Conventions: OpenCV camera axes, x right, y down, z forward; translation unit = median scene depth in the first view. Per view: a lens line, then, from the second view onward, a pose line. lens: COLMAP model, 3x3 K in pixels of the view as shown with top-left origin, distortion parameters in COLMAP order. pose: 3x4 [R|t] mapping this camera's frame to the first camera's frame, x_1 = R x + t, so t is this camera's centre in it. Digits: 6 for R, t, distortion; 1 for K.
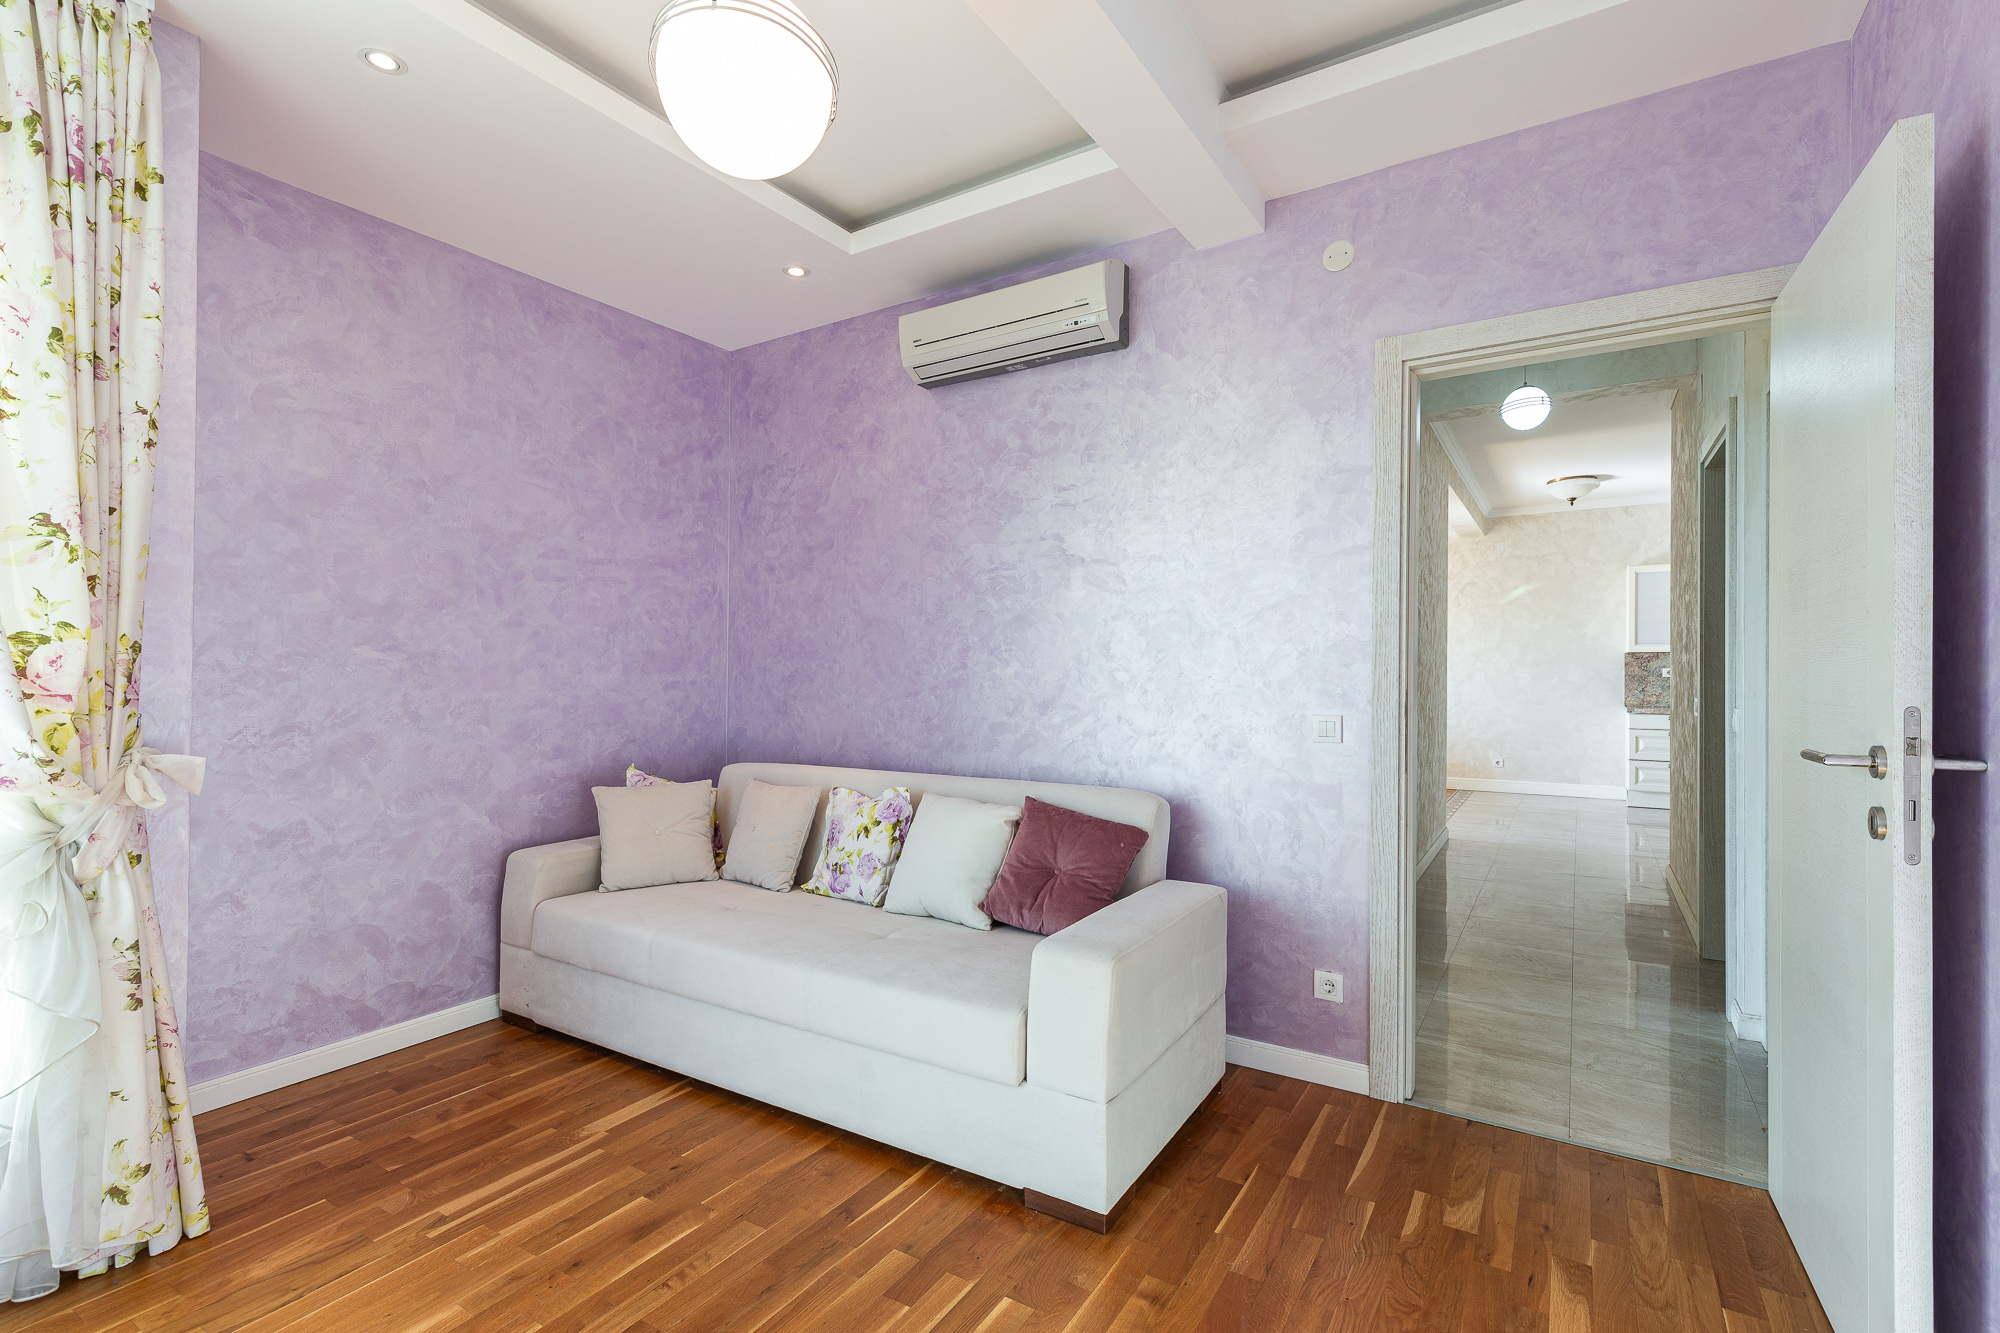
lens RADIAL K [[909.4, 0, 1008.8], [0, 909.4, 653.5], [0, 0, 1]] dist [0.009596, -0.001577]
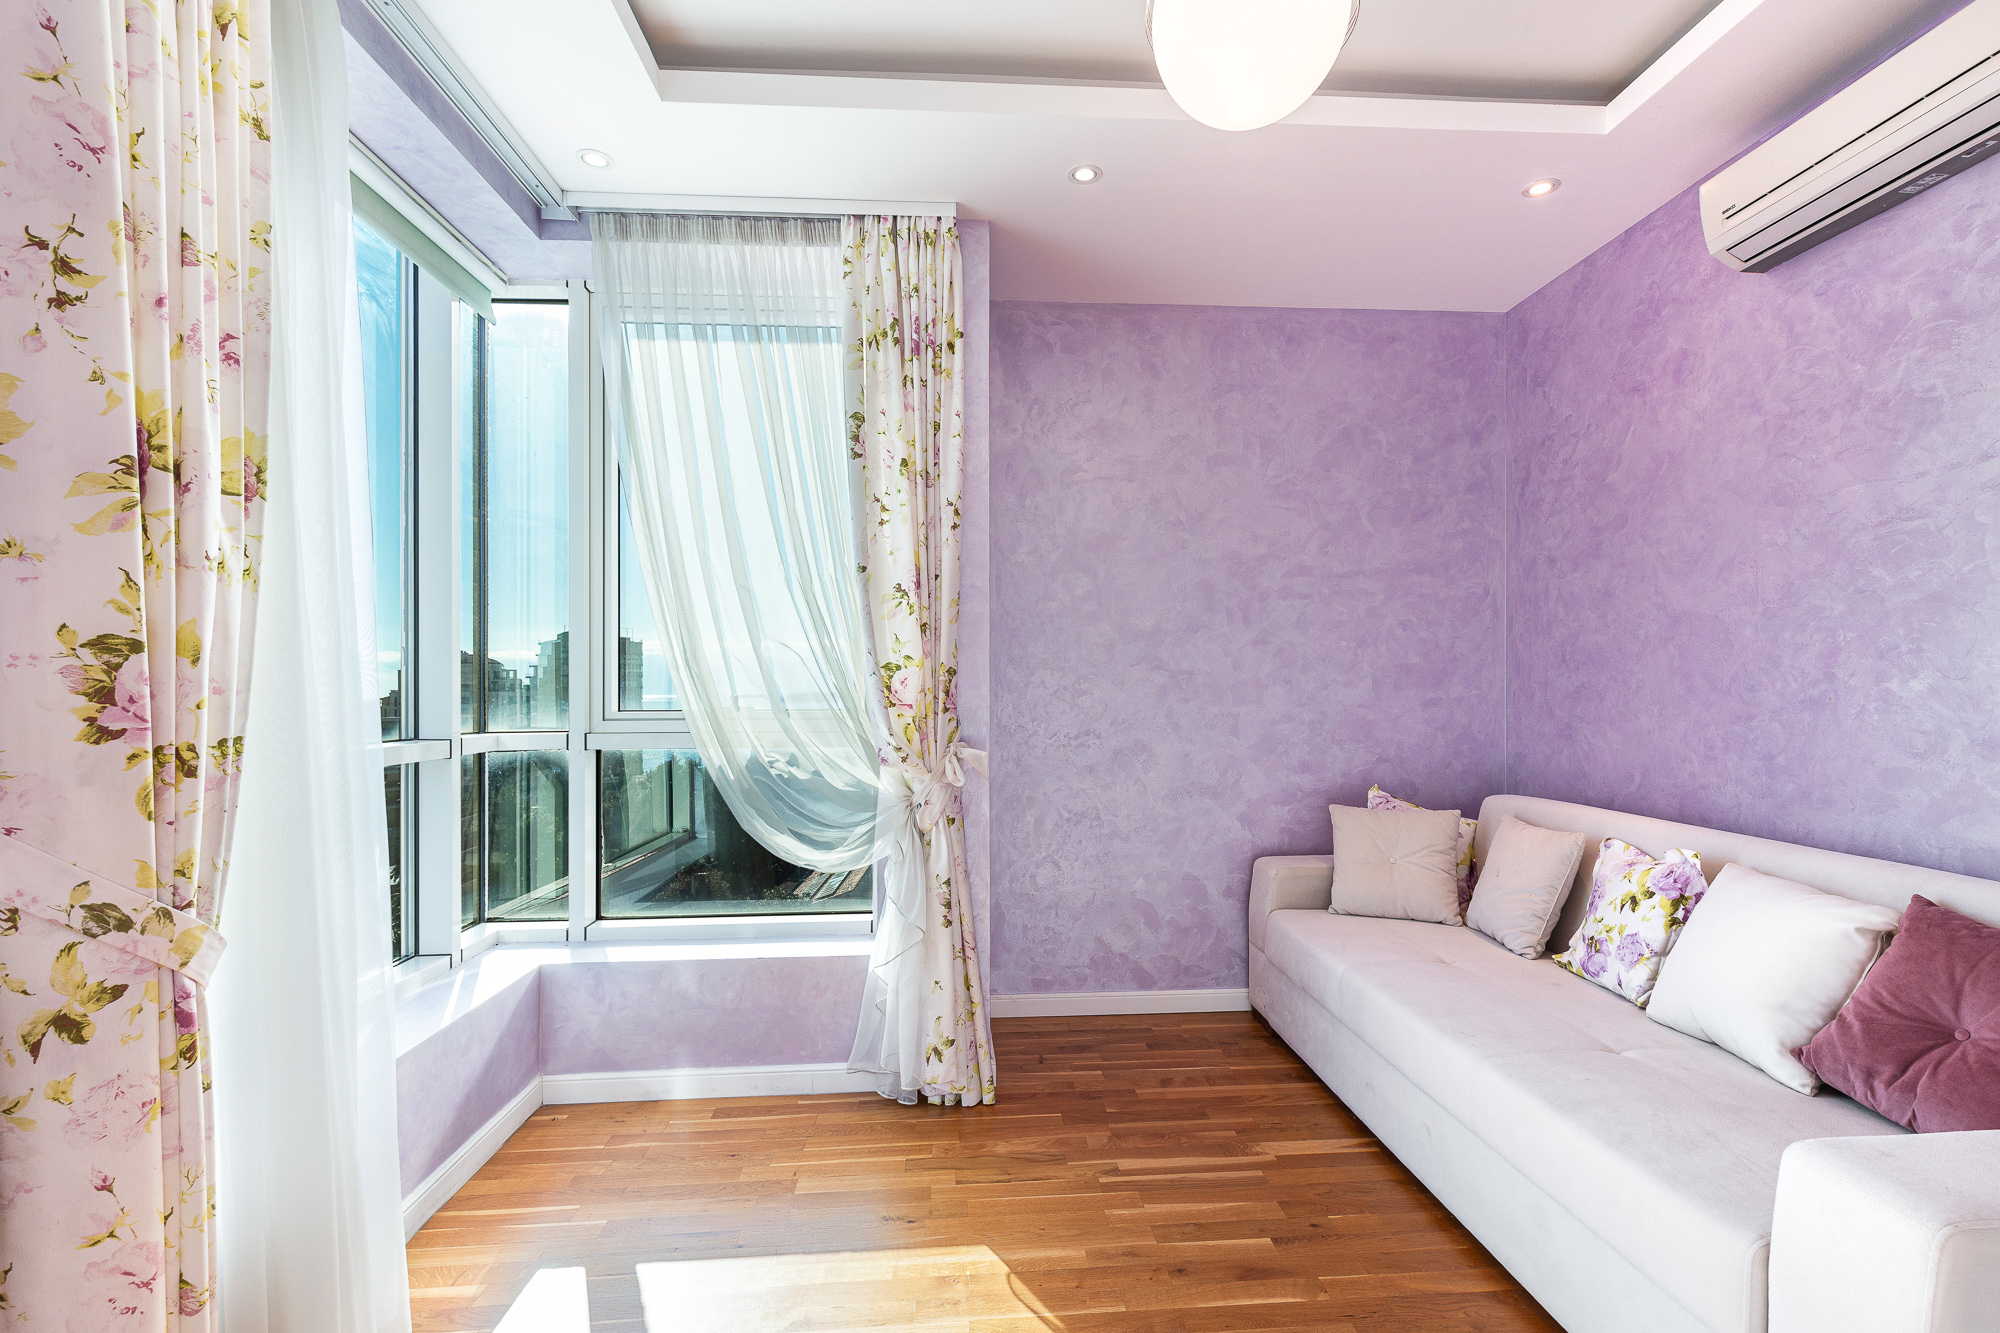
lens RADIAL K [[909.4, 0, 1009.0], [0, 909.4, 673.1], [0, 0, 1]] dist [0.009596, -0.001577]
pose [[0.587424, -0.014361, -0.809152, 0.159359], [0.019169, 0.999809, -0.003829, 0.002084], [0.809052, -0.013262, 0.587587, 0.165512]]
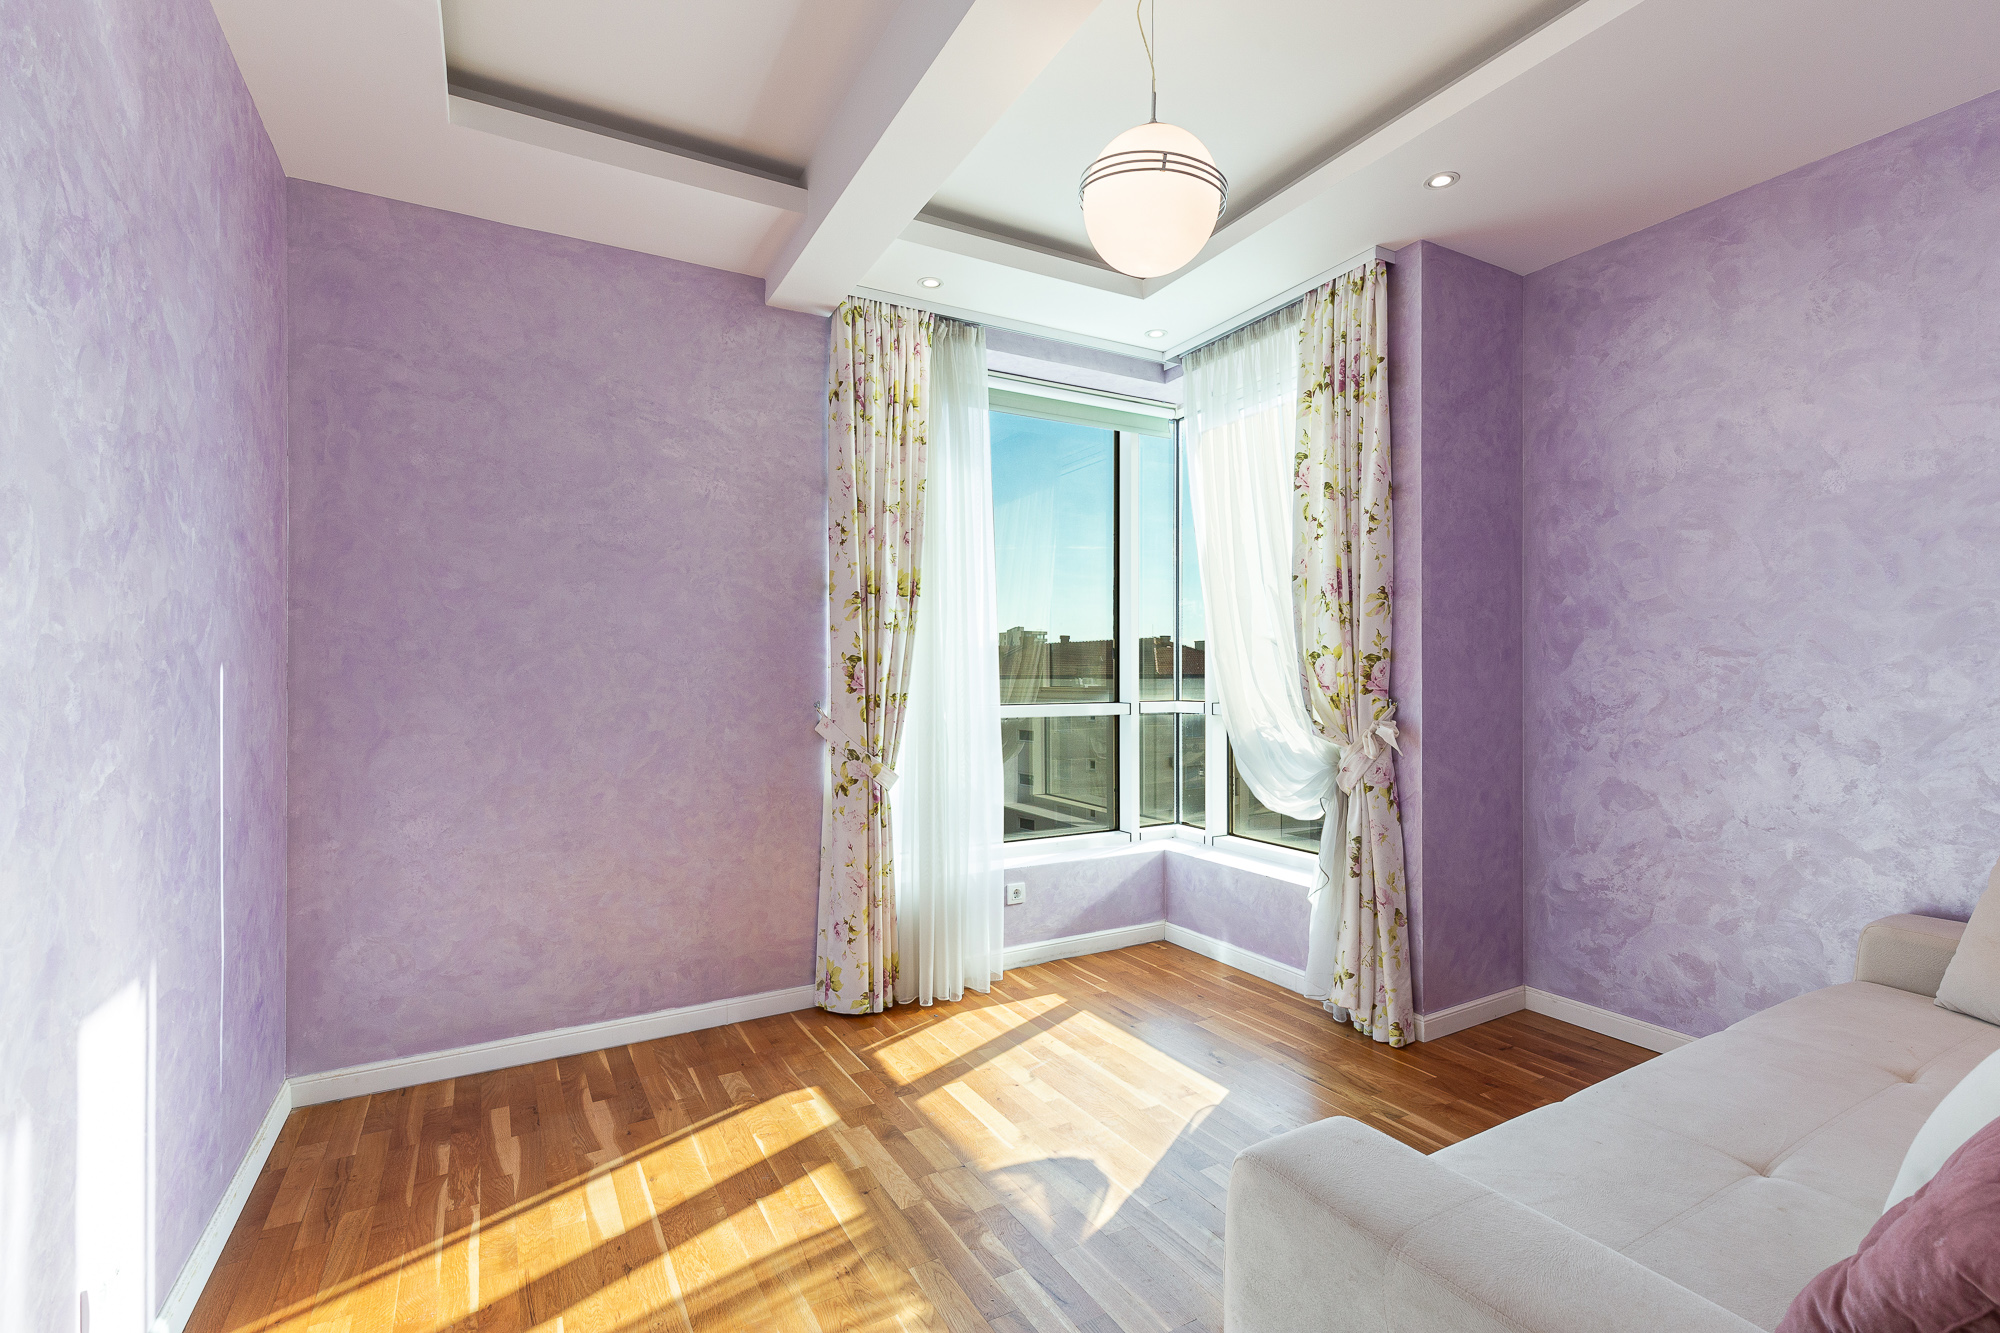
lens RADIAL K [[909.4, 0, 1018.2], [0, 909.4, 633.9], [0, 0, 1]] dist [0.009596, -0.001577]
pose [[-0.476332, -0.031610, -0.878697, 0.509772], [0.023818, 0.998523, -0.048832, 0.010020], [0.878943, -0.044189, -0.474876, 0.815405]]
